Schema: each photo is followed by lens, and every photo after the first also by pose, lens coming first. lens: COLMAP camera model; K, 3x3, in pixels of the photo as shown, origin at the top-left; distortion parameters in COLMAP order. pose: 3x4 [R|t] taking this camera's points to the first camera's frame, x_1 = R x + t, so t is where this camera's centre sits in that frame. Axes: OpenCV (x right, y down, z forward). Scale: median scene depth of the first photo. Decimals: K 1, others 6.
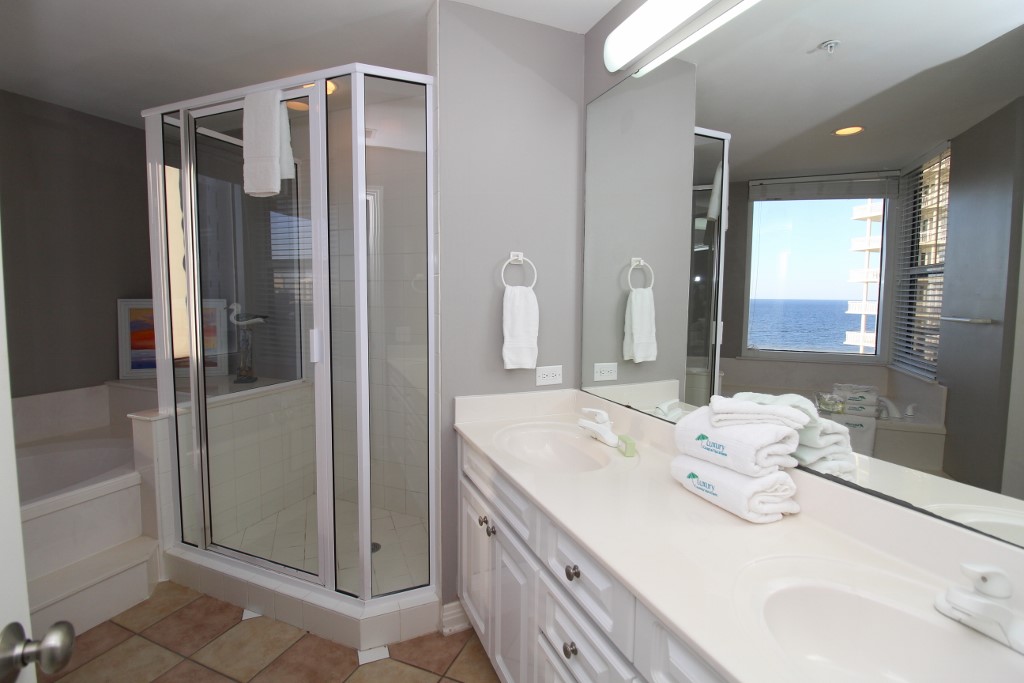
lens RADIAL K [[476.5, 0, 514.3], [0, 476.5, 334.1], [0, 0, 1]] dist [-0.011988, -0.006060]
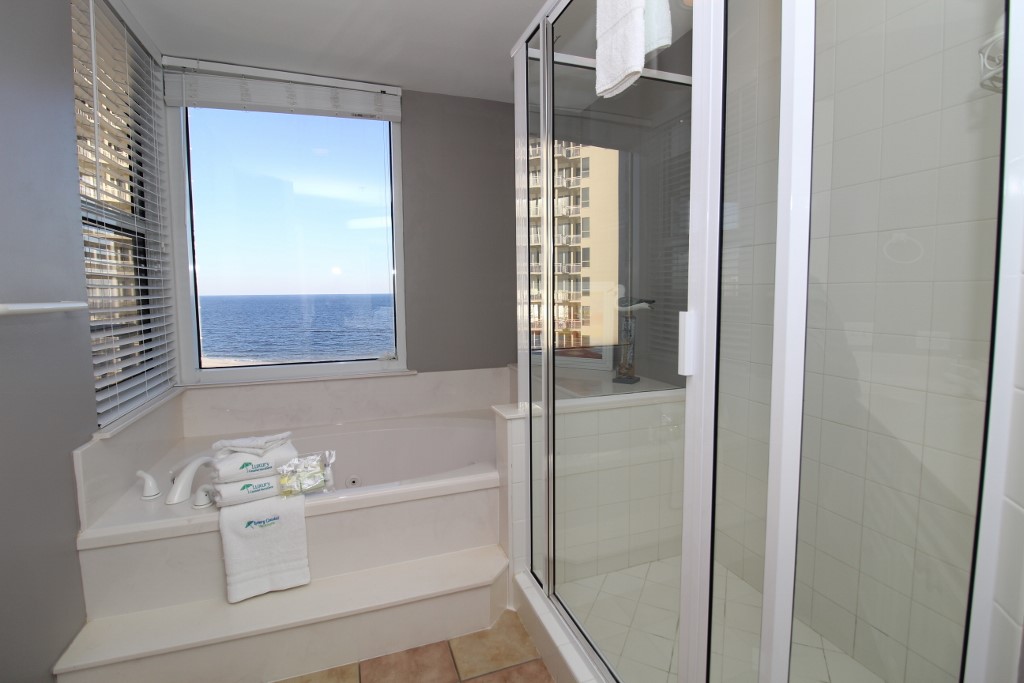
lens RADIAL K [[476.5, 0, 509.5], [0, 476.5, 322.6], [0, 0, 1]] dist [-0.011988, -0.006060]
pose [[0.672053, 0.034829, -0.739683, -0.139405], [-0.046733, 0.998897, 0.004574, 0.007436], [0.739027, 0.031494, 0.672939, 0.416306]]
